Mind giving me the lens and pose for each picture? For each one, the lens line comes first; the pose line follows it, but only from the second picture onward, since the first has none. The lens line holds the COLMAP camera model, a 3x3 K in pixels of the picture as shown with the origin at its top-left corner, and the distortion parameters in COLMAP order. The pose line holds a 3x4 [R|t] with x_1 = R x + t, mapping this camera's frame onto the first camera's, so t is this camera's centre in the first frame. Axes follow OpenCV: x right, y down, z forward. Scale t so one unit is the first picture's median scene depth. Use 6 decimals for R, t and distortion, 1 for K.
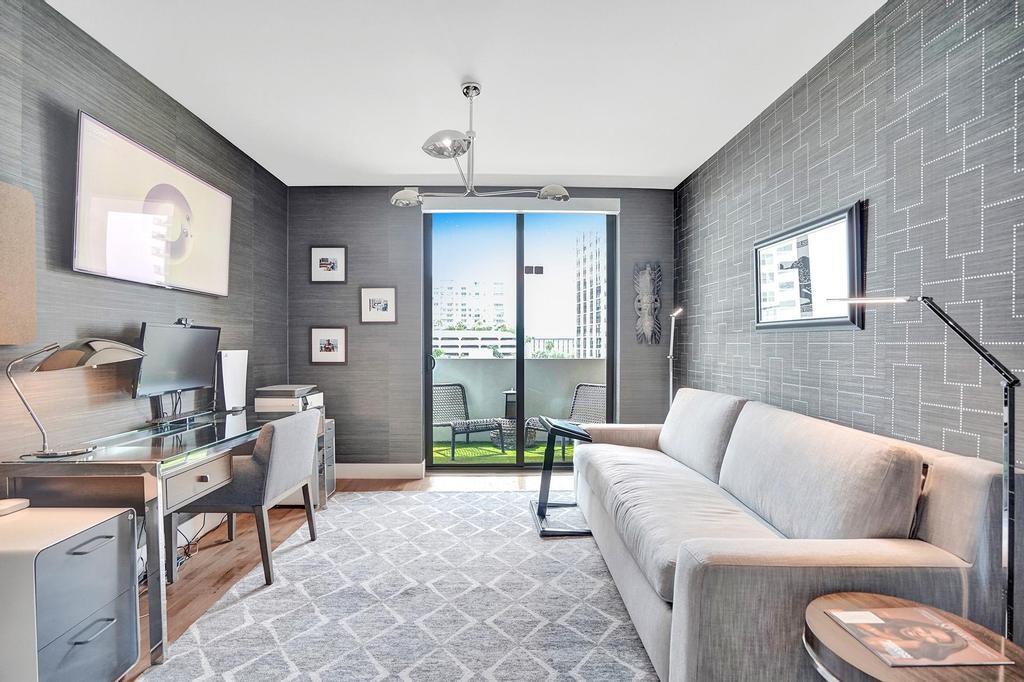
lens RADIAL K [[488.0, 0, 510.2], [0, 488.0, 344.0], [0, 0, 1]] dist [-0.061354, 0.030166]
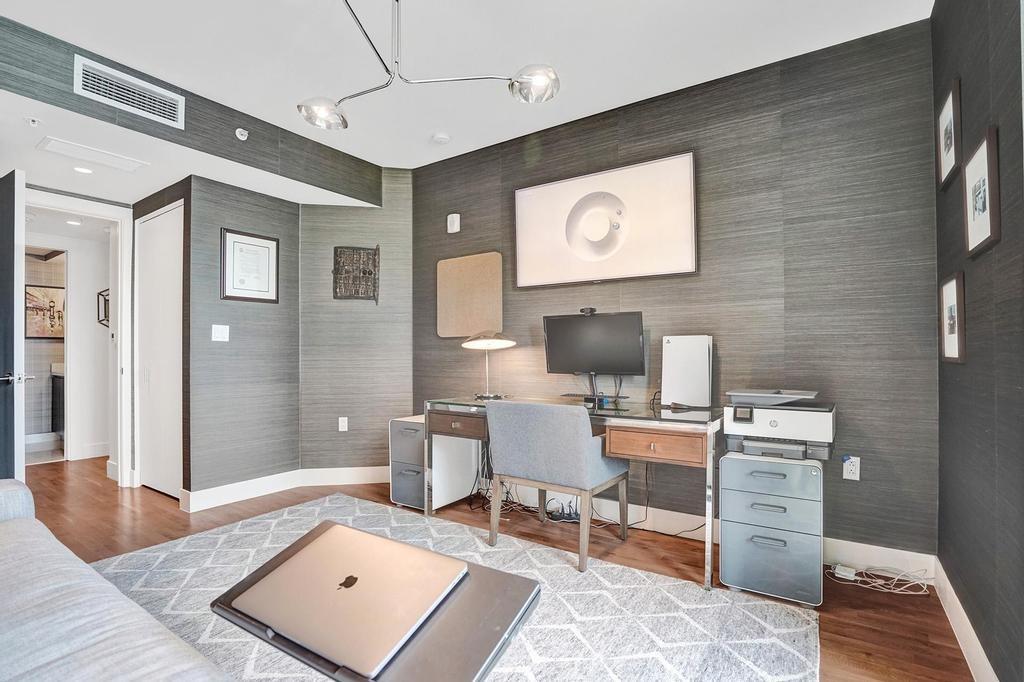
lens RADIAL K [[488.0, 0, 510.2], [0, 488.0, 344.0], [0, 0, 1]] dist [-0.061354, 0.030166]
pose [[-0.582369, -0.003596, -0.812917, 0.211888], [0.009376, 0.999894, -0.011140, 0.025199], [0.812871, -0.014109, -0.582273, 0.924759]]
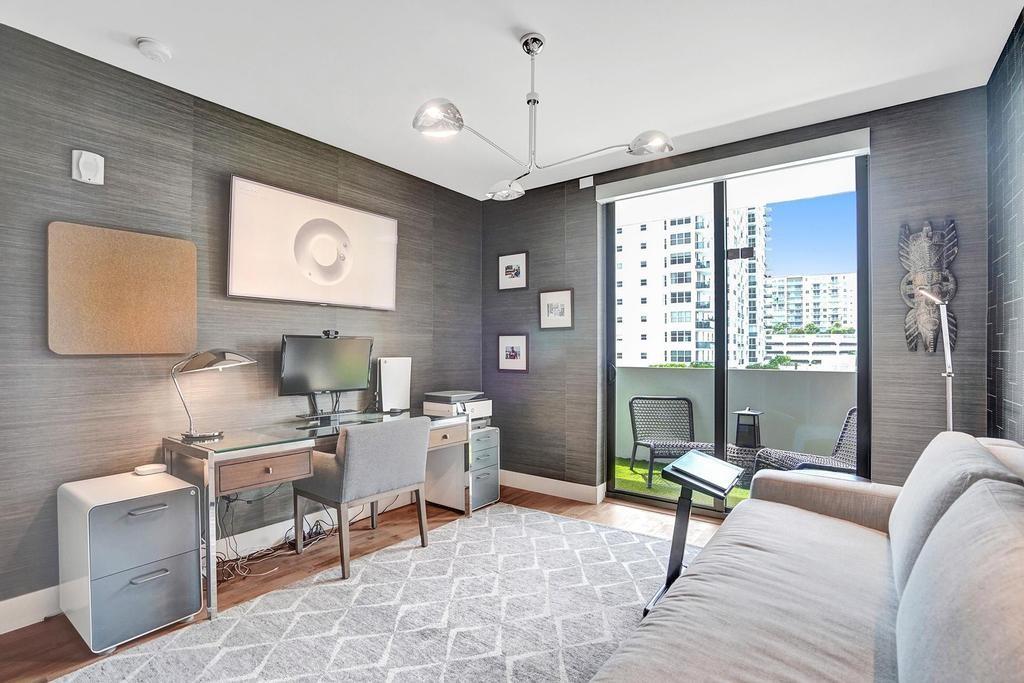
lens RADIAL K [[488.0, 0, 510.2], [0, 488.0, 344.5], [0, 0, 1]] dist [-0.061354, 0.030166]
pose [[0.784673, -0.007064, -0.619869, 0.243917], [0.000288, 0.999939, -0.011030, -0.003009], [0.619909, 0.008476, 0.784628, 0.209943]]
